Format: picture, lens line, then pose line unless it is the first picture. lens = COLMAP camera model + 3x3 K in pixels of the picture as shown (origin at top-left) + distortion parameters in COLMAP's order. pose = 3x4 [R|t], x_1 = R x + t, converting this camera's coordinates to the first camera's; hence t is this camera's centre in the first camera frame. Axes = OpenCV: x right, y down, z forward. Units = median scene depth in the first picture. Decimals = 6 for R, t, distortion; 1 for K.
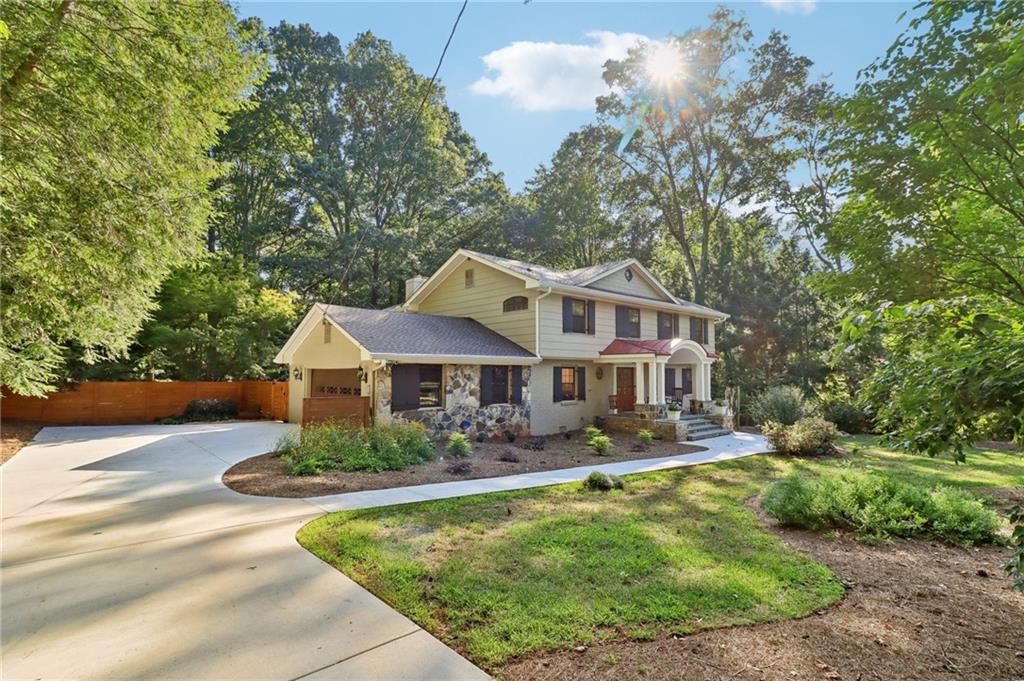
lens RADIAL K [[491.9, 0, 507.9], [0, 491.9, 337.5], [0, 0, 1]] dist [0.001557, 0.001655]
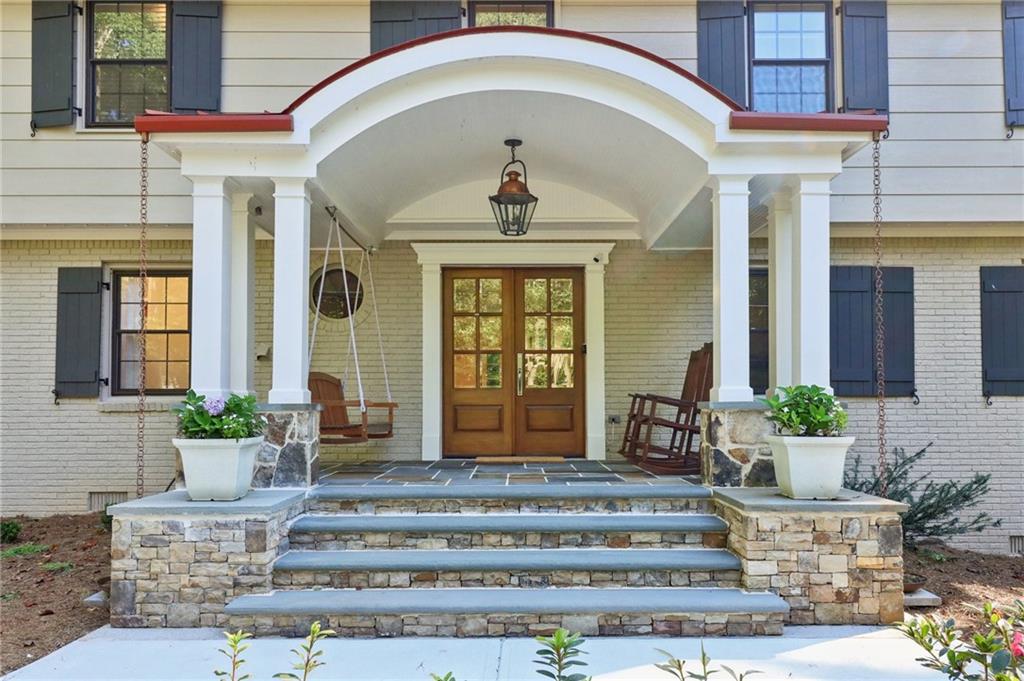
lens RADIAL K [[815.9, 0, 511.8], [0, 815.9, 375.8], [0, 0, 1]] dist [0.016790, -0.006754]
pose [[0.745617, -0.026700, -0.665840, 0.545924], [0.050926, 0.998558, 0.016986, 0.116566], [0.664426, -0.046574, 0.745902, 0.781053]]
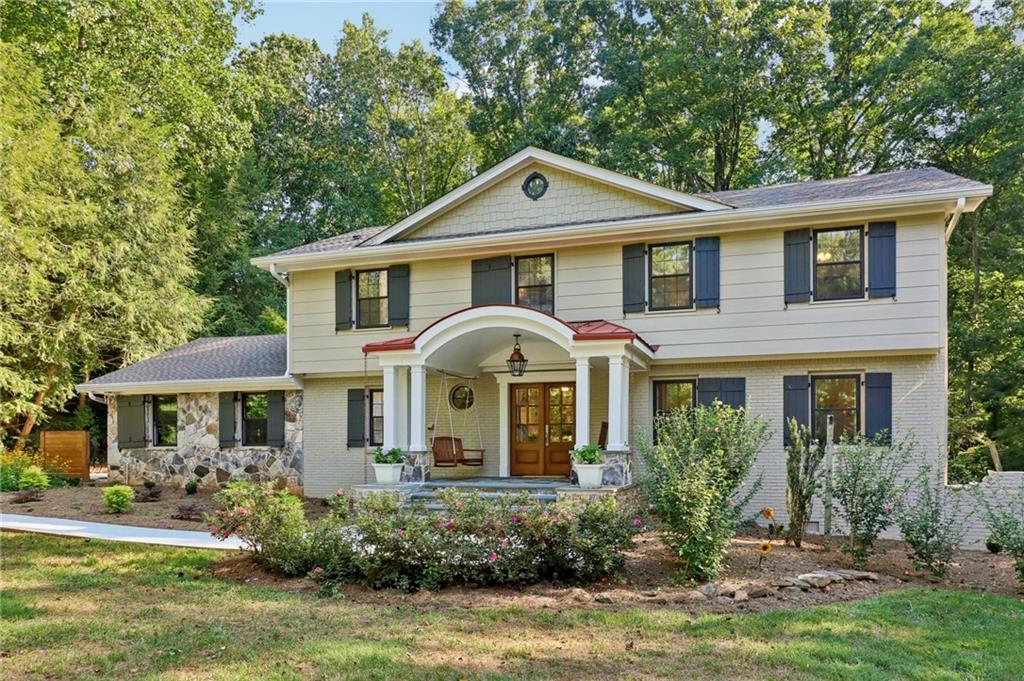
lens RADIAL K [[718.9, 0, 519.5], [0, 718.9, 435.5], [0, 0, 1]] dist [0.010394, 0.005457]
pose [[0.499782, -0.015882, -0.866006, 0.915266], [0.066533, 0.997582, 0.020102, 0.105879], [0.863592, -0.067664, 0.499630, 0.694707]]
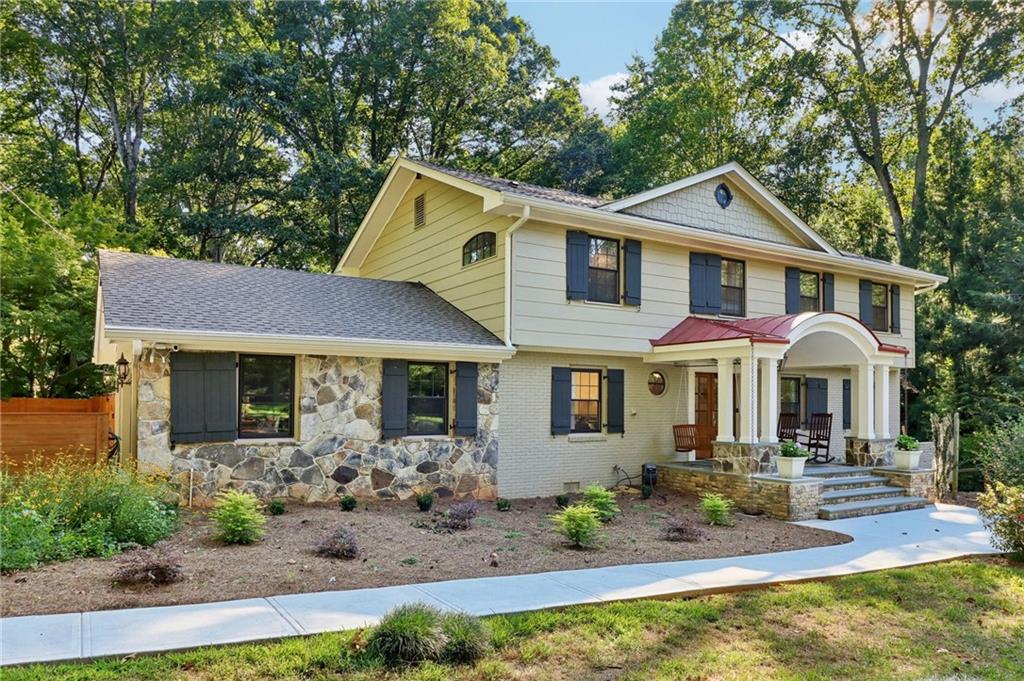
lens RADIAL K [[708.5, 0, 505.2], [0, 708.5, 374.8], [0, 0, 1]] dist [0.010950, -0.014496]
pose [[0.984712, -0.000127, -0.174188, 0.165048], [0.005818, 0.999466, 0.032159, 0.040589], [0.174091, -0.032681, 0.984187, 0.242435]]
